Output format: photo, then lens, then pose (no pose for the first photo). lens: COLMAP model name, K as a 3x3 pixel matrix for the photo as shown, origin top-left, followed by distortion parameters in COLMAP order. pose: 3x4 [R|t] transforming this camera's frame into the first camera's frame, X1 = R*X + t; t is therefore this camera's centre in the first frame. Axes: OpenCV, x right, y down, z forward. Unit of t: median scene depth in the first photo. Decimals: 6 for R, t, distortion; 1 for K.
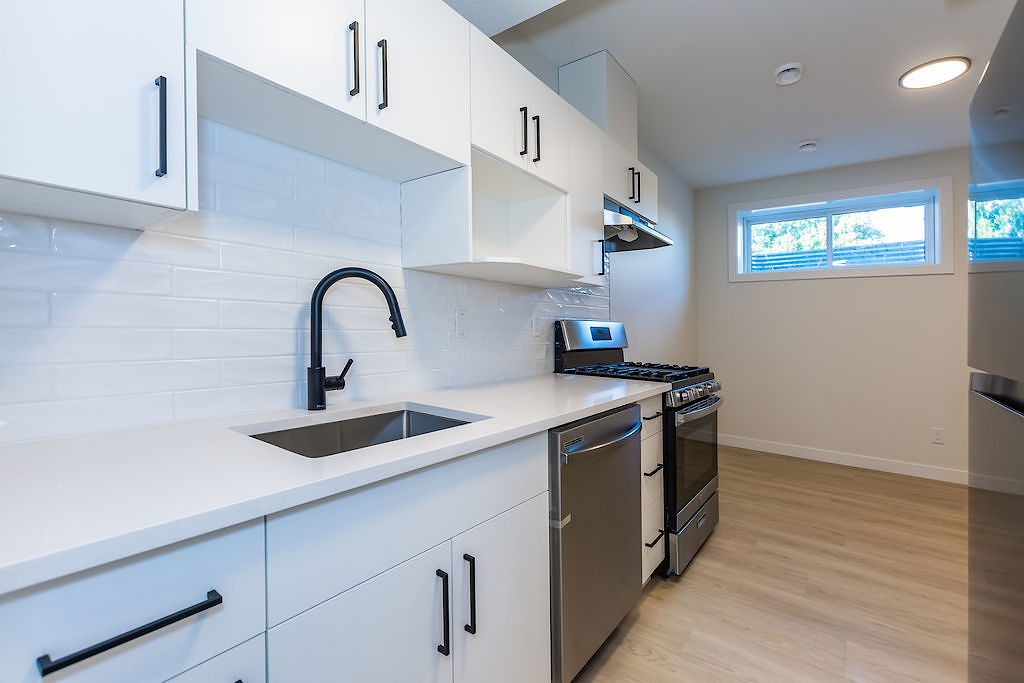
lens RADIAL K [[447.7, 0, 509.4], [0, 447.7, 331.0], [0, 0, 1]] dist [0.004120, -0.001664]
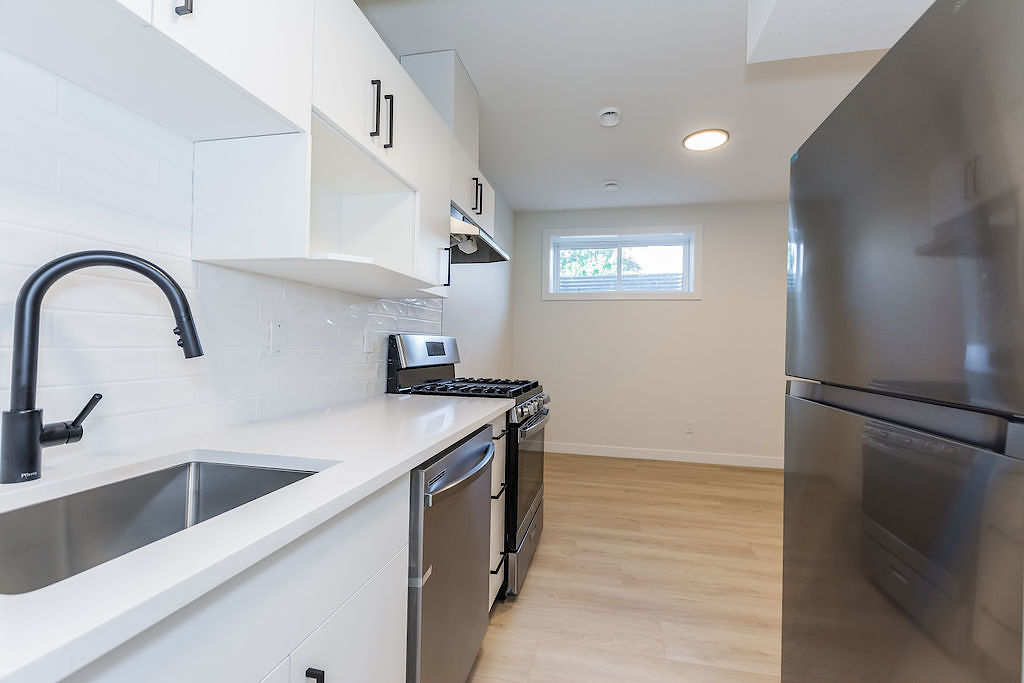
lens RADIAL K [[447.7, 0, 519.6], [0, 447.7, 325.1], [0, 0, 1]] dist [0.004120, -0.001664]
pose [[0.903939, 0.014903, 0.427401, -0.051996], [0.003978, 0.999056, -0.043250, -0.003074], [-0.427642, 0.040796, 0.903027, 0.098689]]
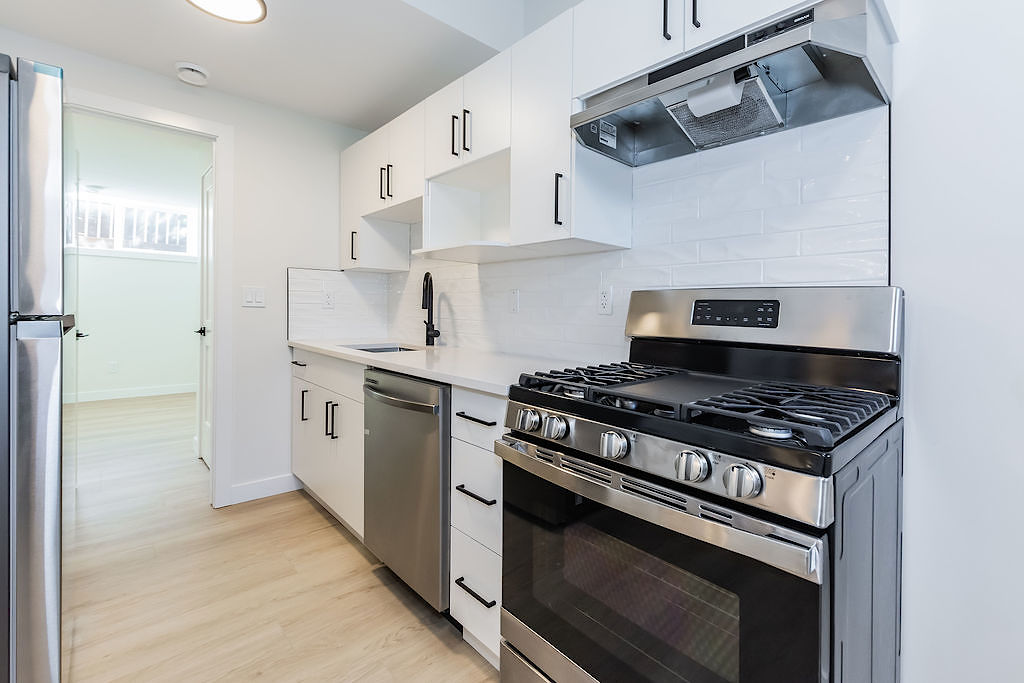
lens RADIAL K [[447.7, 0, 522.4], [0, 447.7, 313.4], [0, 0, 1]] dist [0.004120, -0.001664]
pose [[-0.167778, -0.003893, -0.985817, 0.898616], [-0.007810, 0.999966, -0.002620, 0.021554], [0.985794, 0.007259, -0.167802, 1.053500]]
